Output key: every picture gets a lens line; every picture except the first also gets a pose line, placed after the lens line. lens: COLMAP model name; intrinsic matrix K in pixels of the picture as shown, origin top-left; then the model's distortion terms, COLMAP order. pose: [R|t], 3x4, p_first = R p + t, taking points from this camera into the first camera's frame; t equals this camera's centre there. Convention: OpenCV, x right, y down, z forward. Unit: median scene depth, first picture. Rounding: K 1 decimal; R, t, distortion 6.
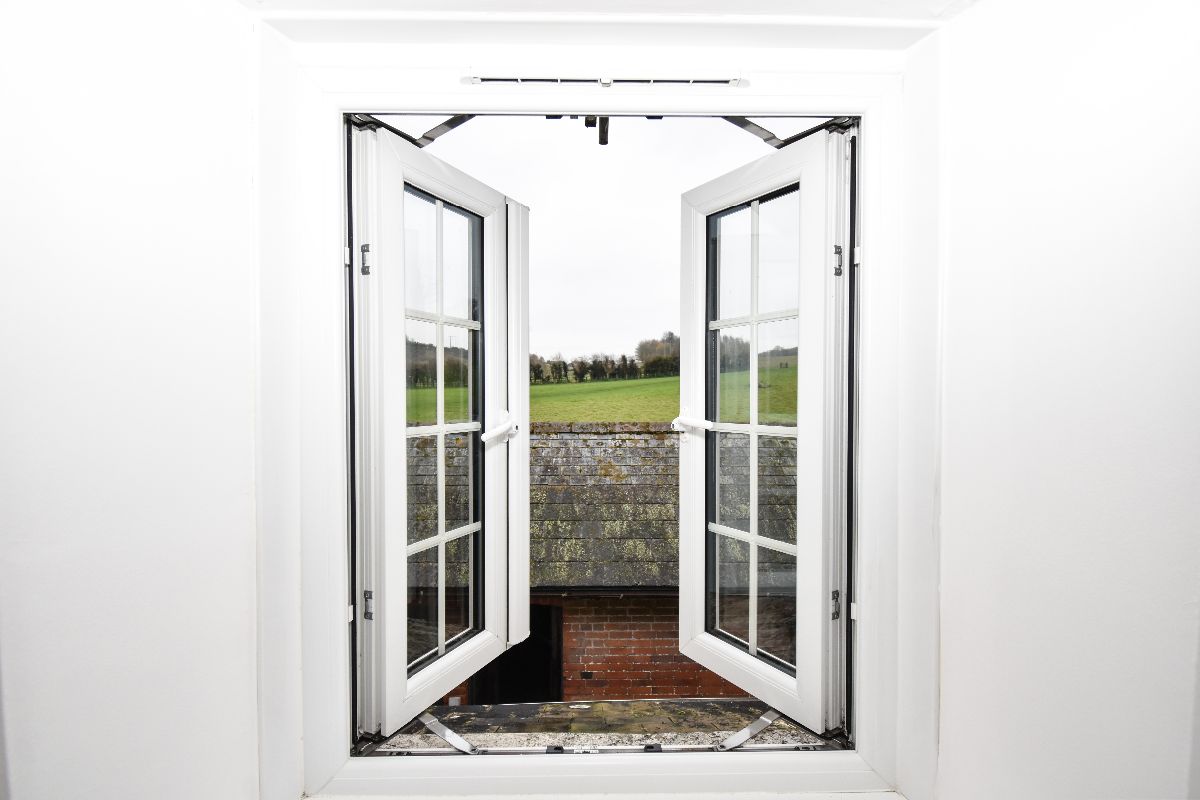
lens RADIAL K [[593.4, 0, 601.0], [0, 593.4, 400.6], [0, 0, 1]] dist [0.000076, 0.000001]
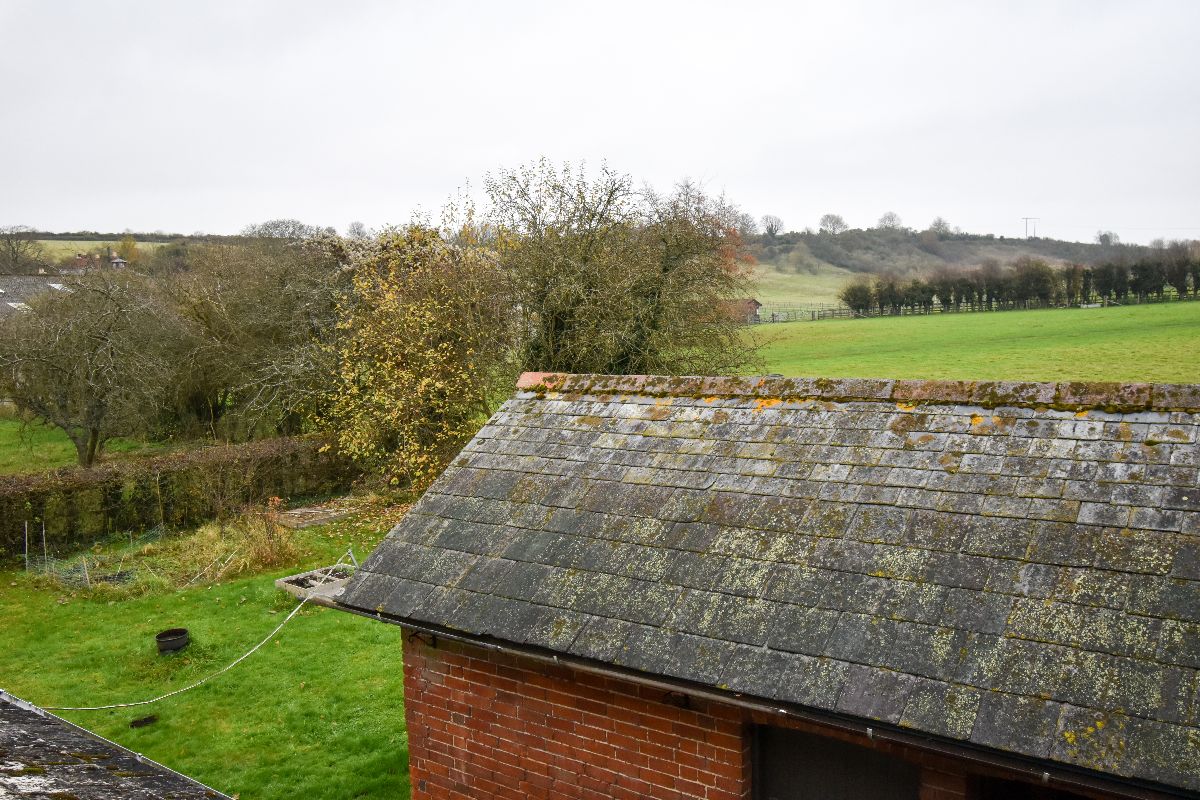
lens RADIAL K [[1003.9, 0, 599.3], [0, 1003.9, 398.3], [0, 0, 1]] dist [0.003099, -0.000569]
pose [[0.797264, 0.026736, -0.603038, 0.011358], [0.011840, 0.998134, 0.059905, -0.003512], [0.603514, -0.054900, 0.795460, 0.172215]]
